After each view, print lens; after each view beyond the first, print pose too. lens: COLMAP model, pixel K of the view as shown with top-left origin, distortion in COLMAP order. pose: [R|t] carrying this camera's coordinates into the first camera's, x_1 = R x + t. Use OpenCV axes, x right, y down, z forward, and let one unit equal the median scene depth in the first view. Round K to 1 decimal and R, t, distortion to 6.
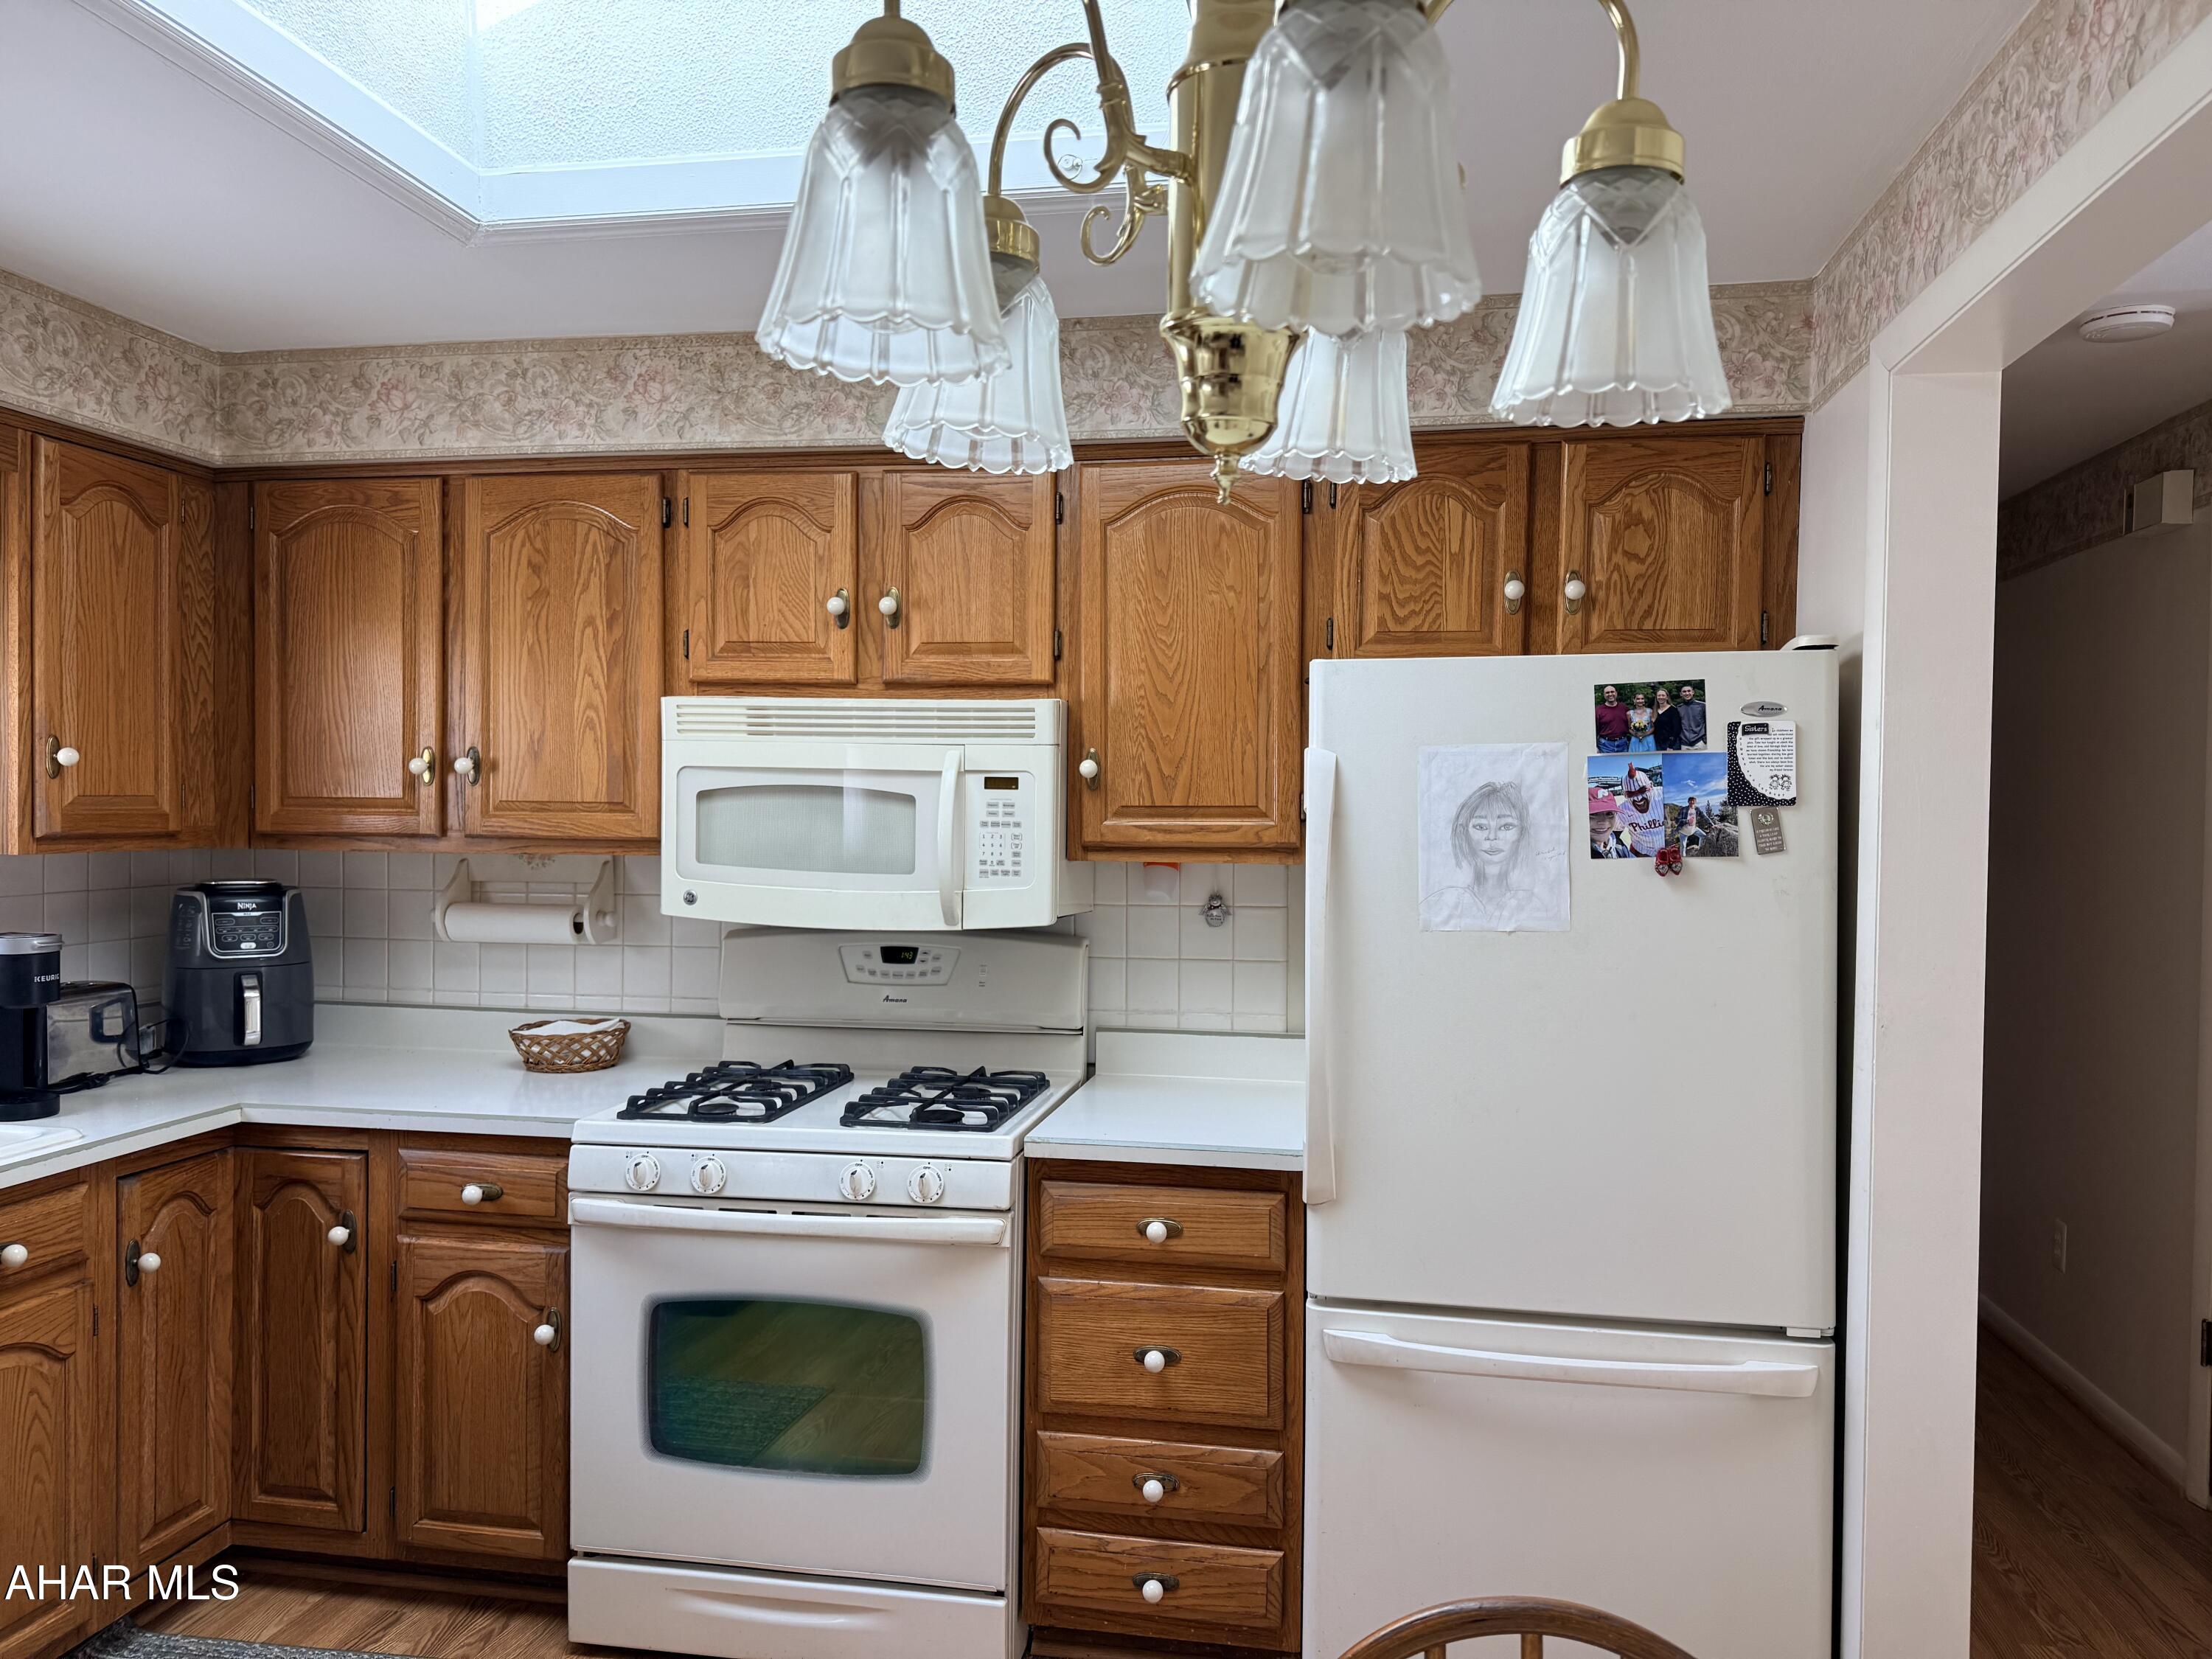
lens RADIAL K [[1522.5, 0, 1140.6], [0, 1522.5, 838.2], [0, 0, 1]] dist [0.086688, -0.139760]
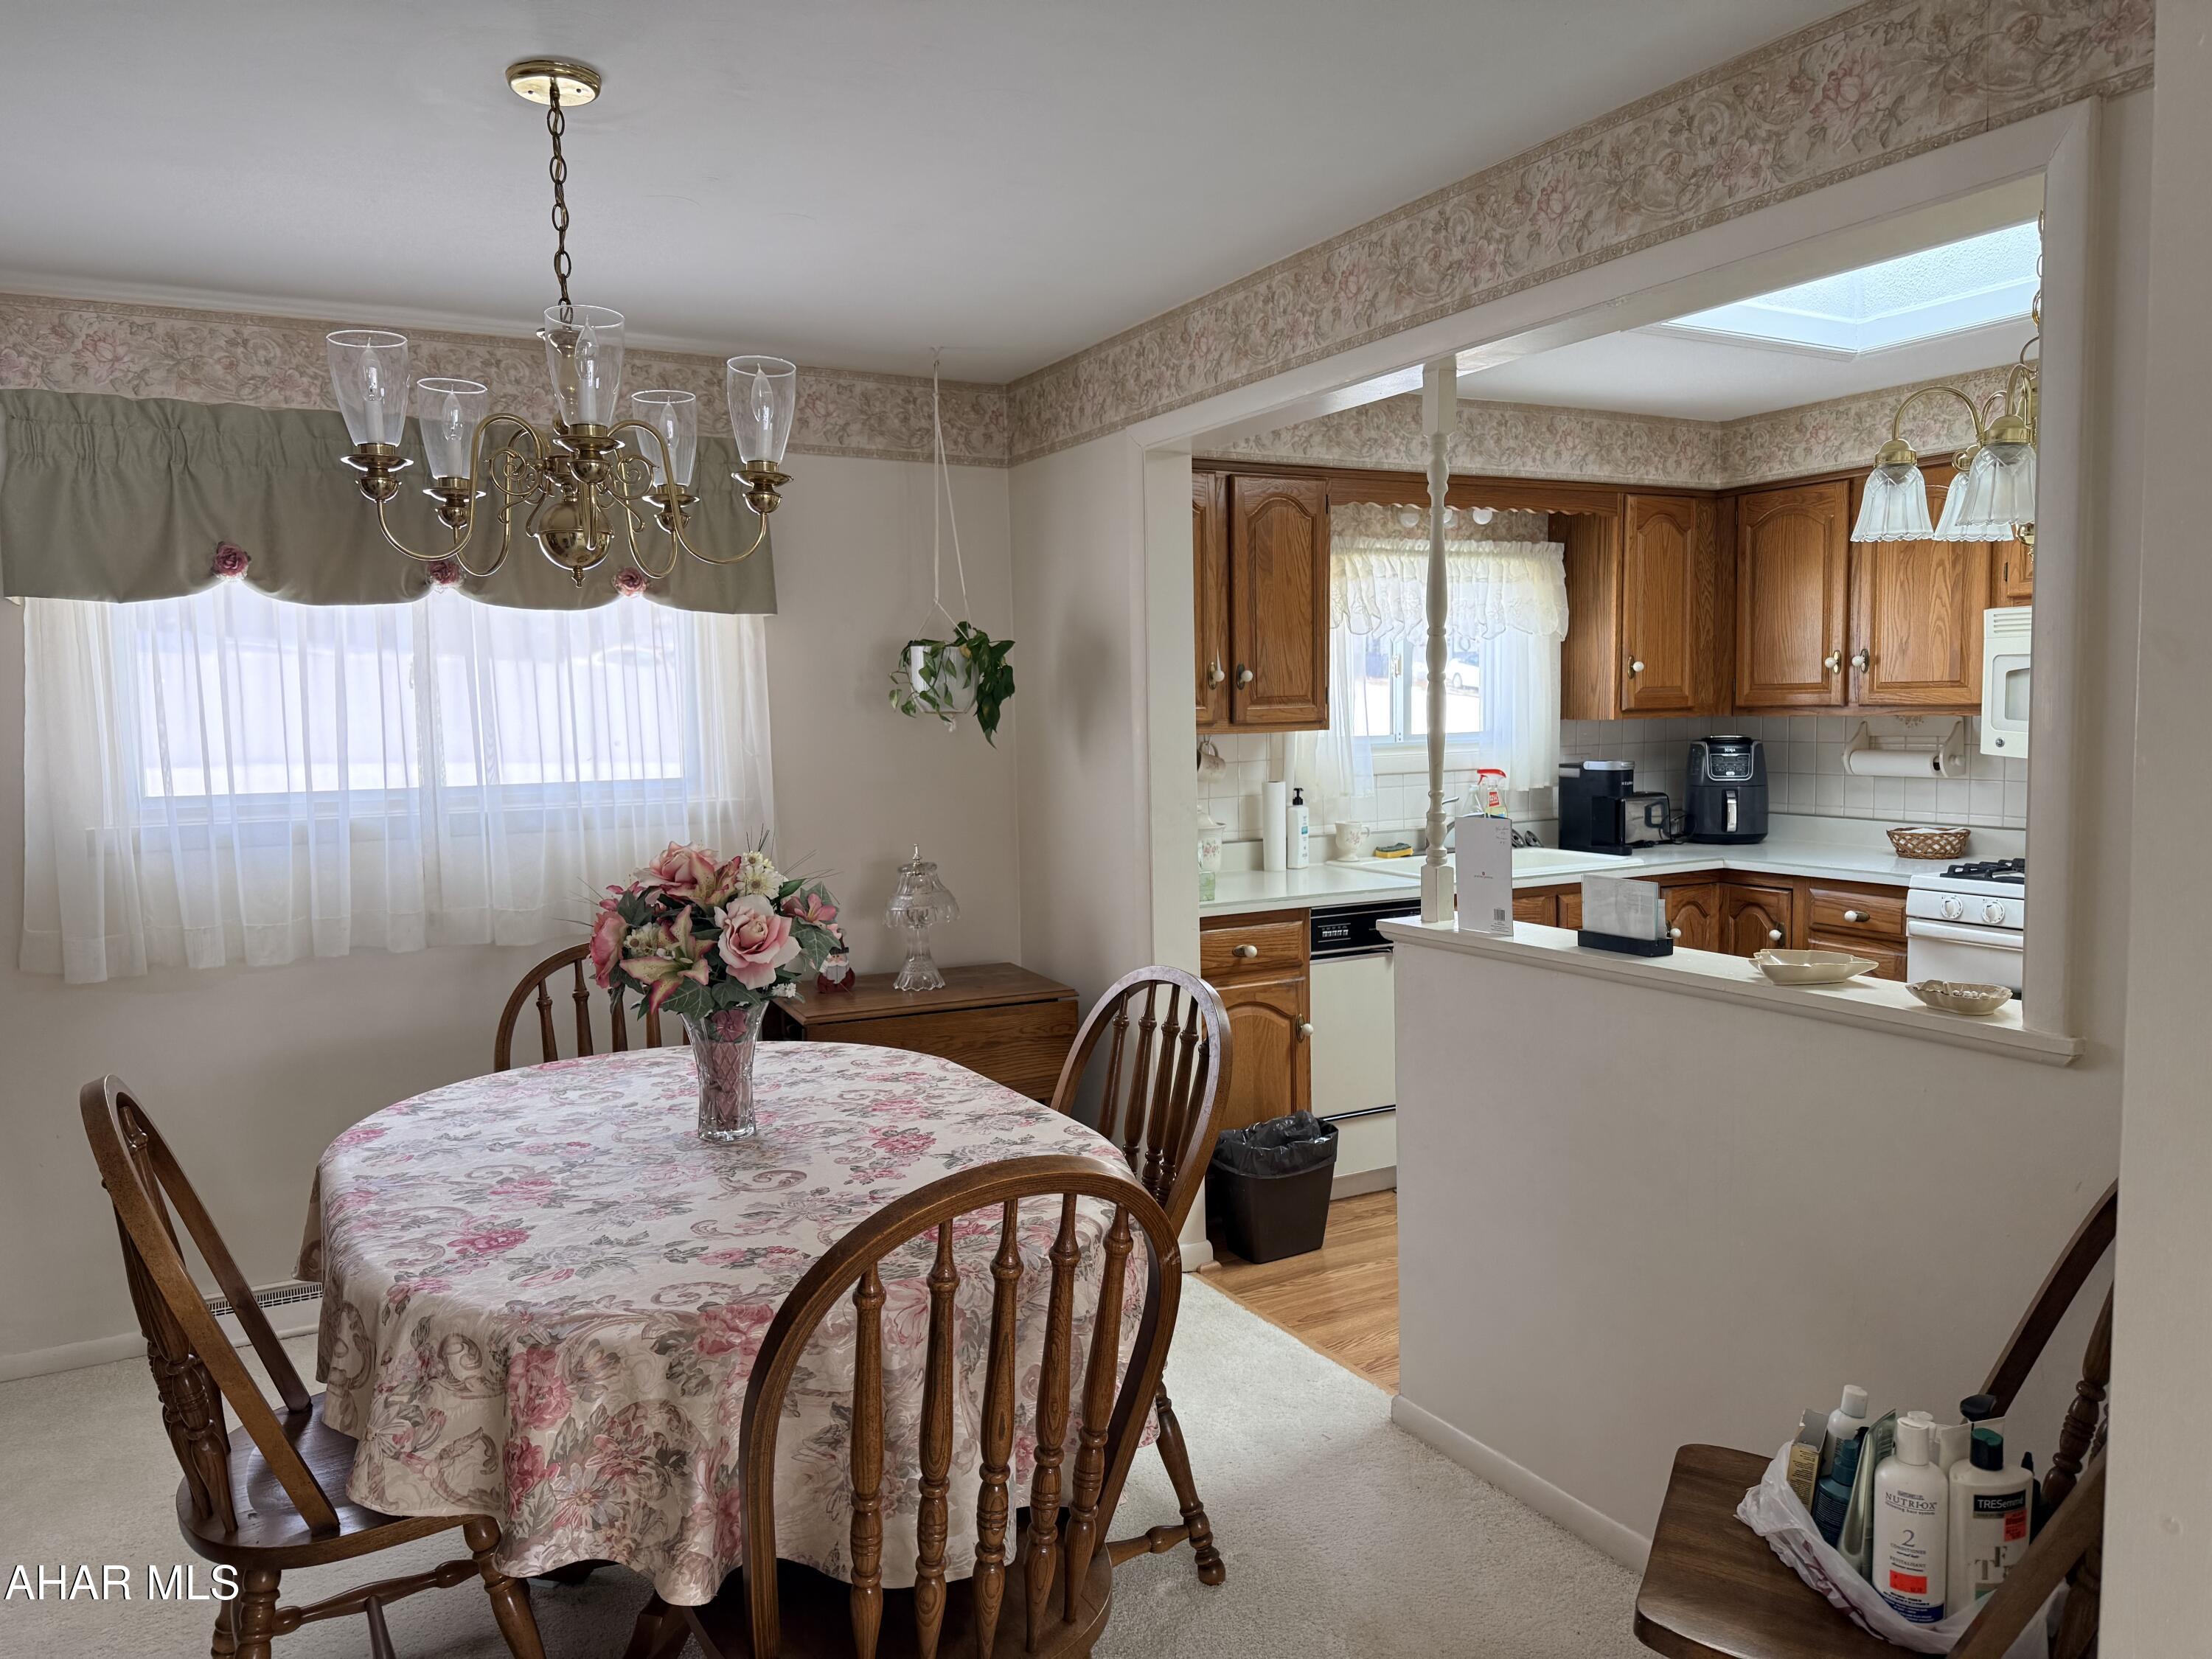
lens RADIAL K [[1504.1, 0, 1106.0], [0, 1504.1, 829.5], [0, 0, 1]] dist [0.162359, -0.320312]
pose [[0.608012, 0.043626, -0.792728, 0.376368], [0.009874, 0.997996, 0.062495, 0.021357], [0.793866, -0.045825, 0.606363, -0.626716]]
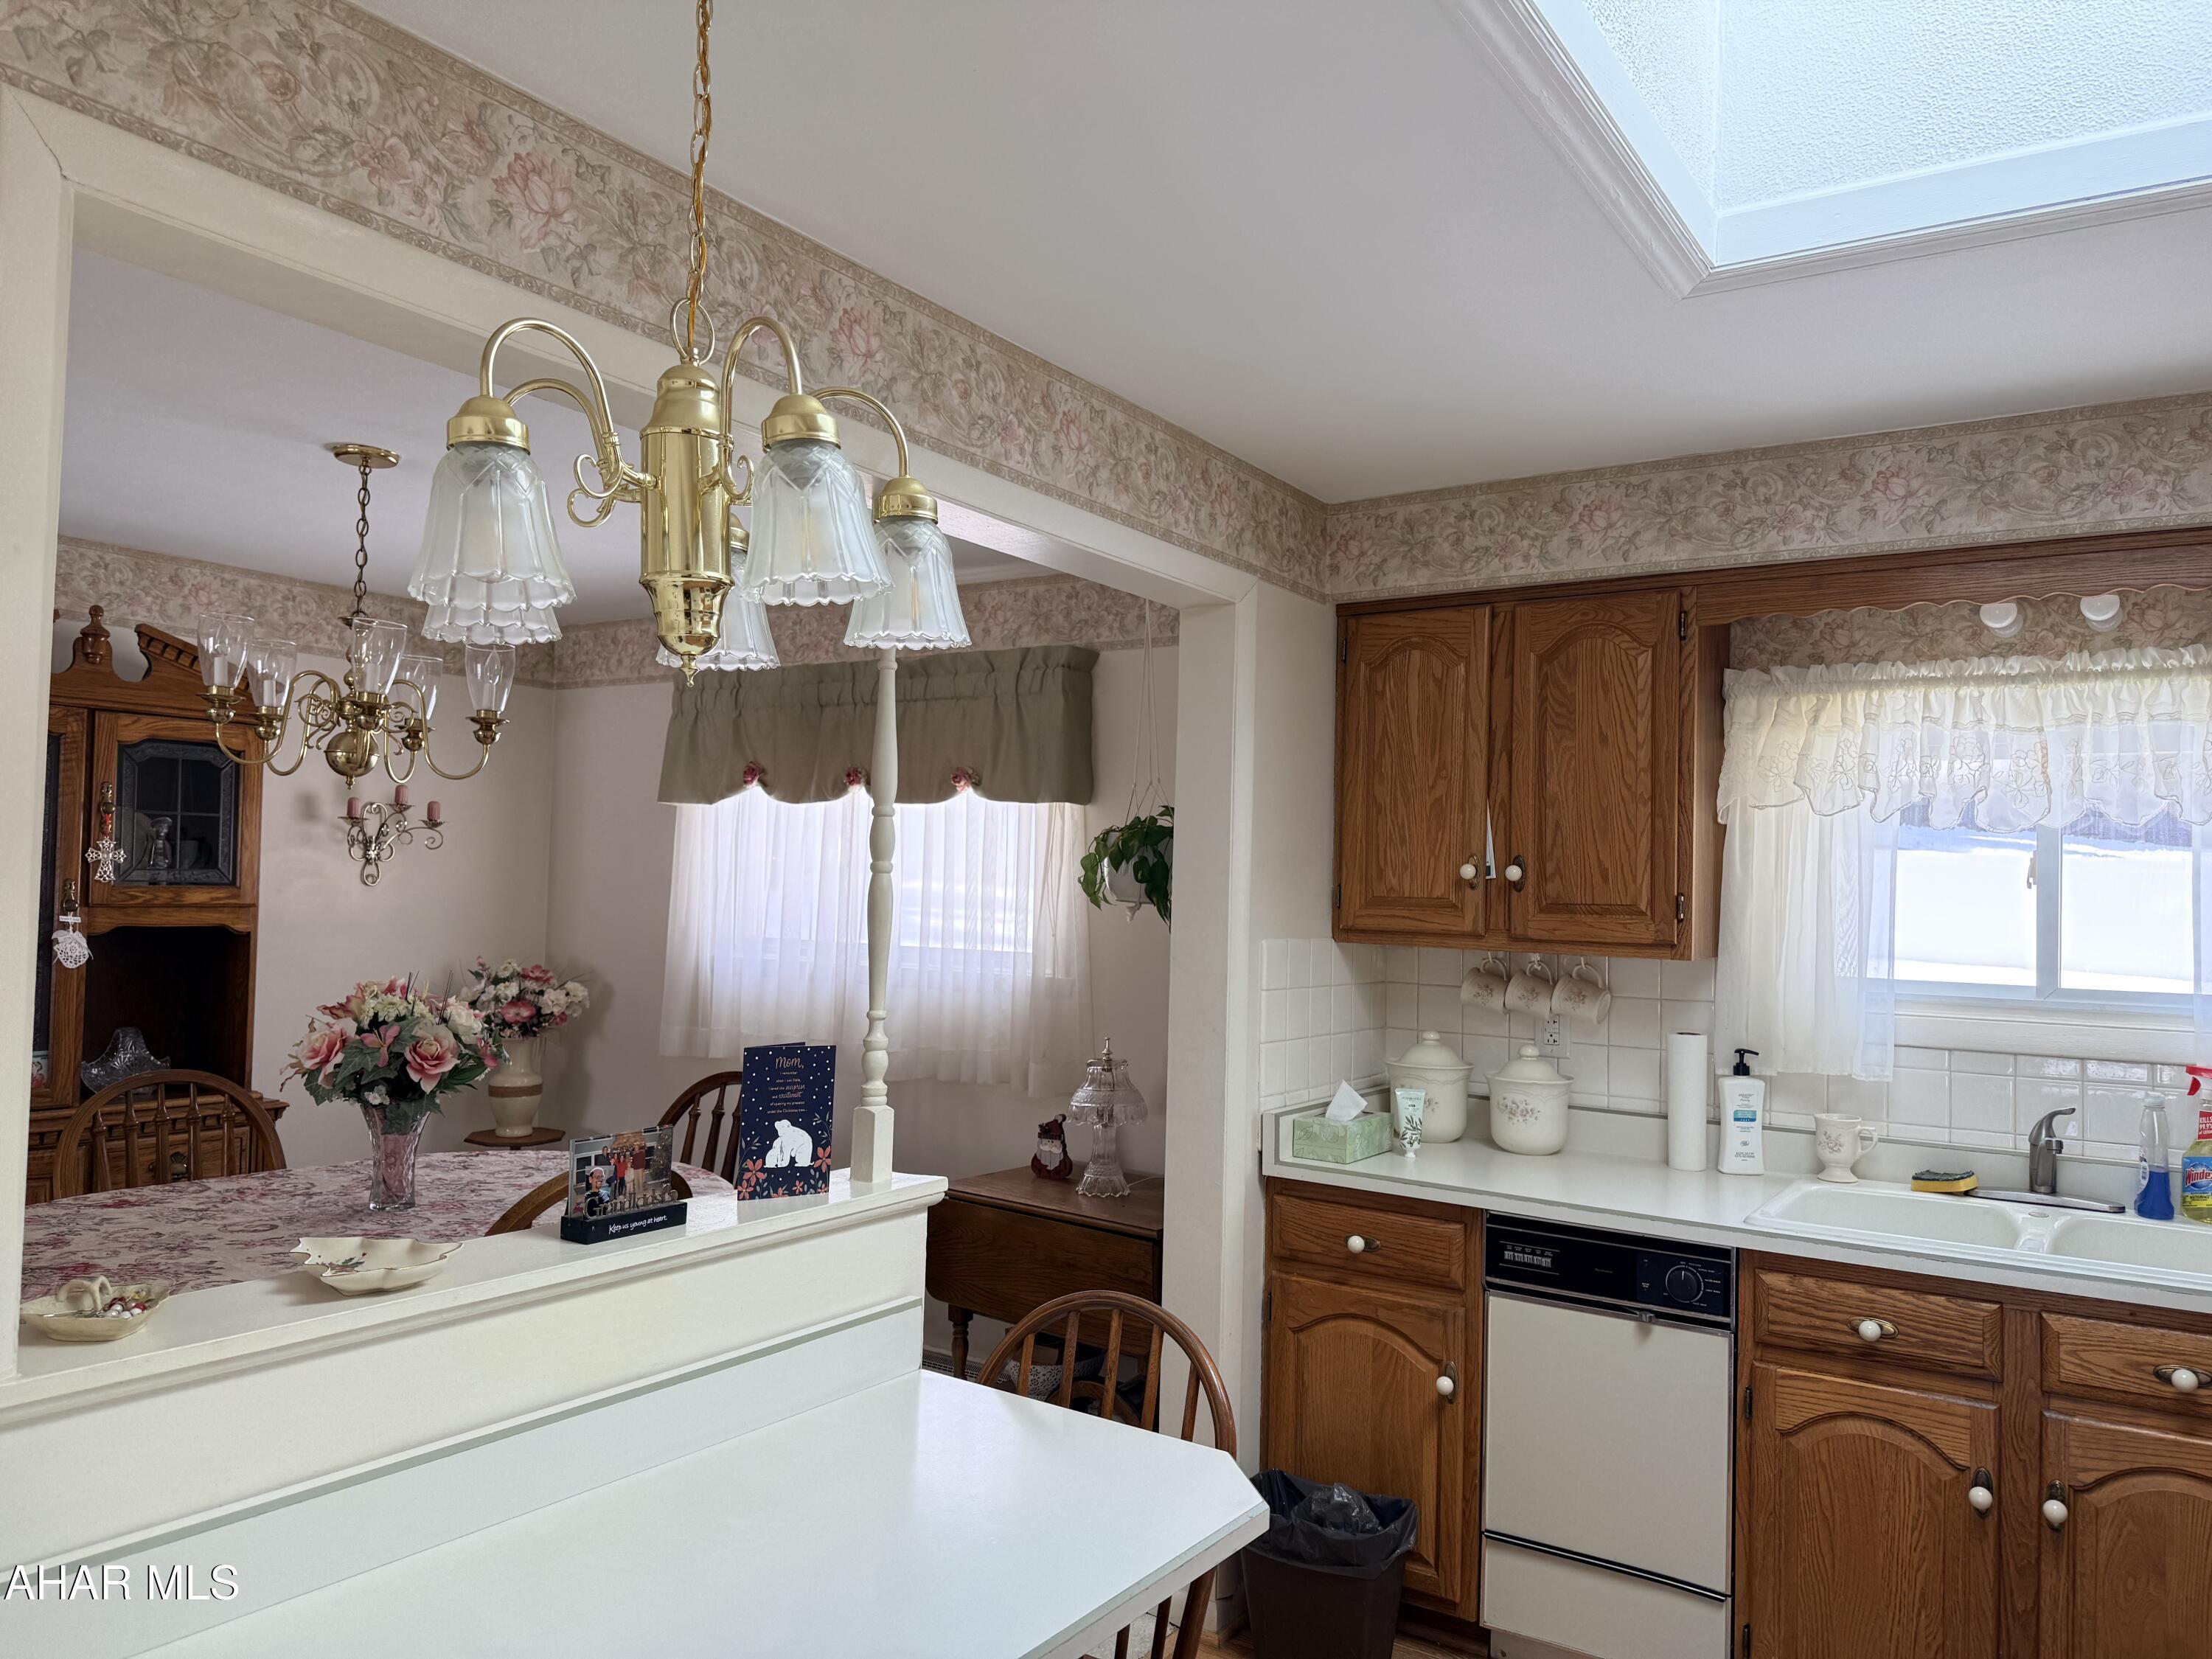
lens RADIAL K [[1543.3, 0, 1082.8], [0, 1543.3, 833.8], [0, 0, 1]] dist [0.050246, -0.072903]
pose [[-0.428472, -0.057074, -0.901751, 0.407668], [-0.052871, 0.997877, -0.038036, -0.005807], [0.902007, 0.031380, -0.430580, 0.625802]]
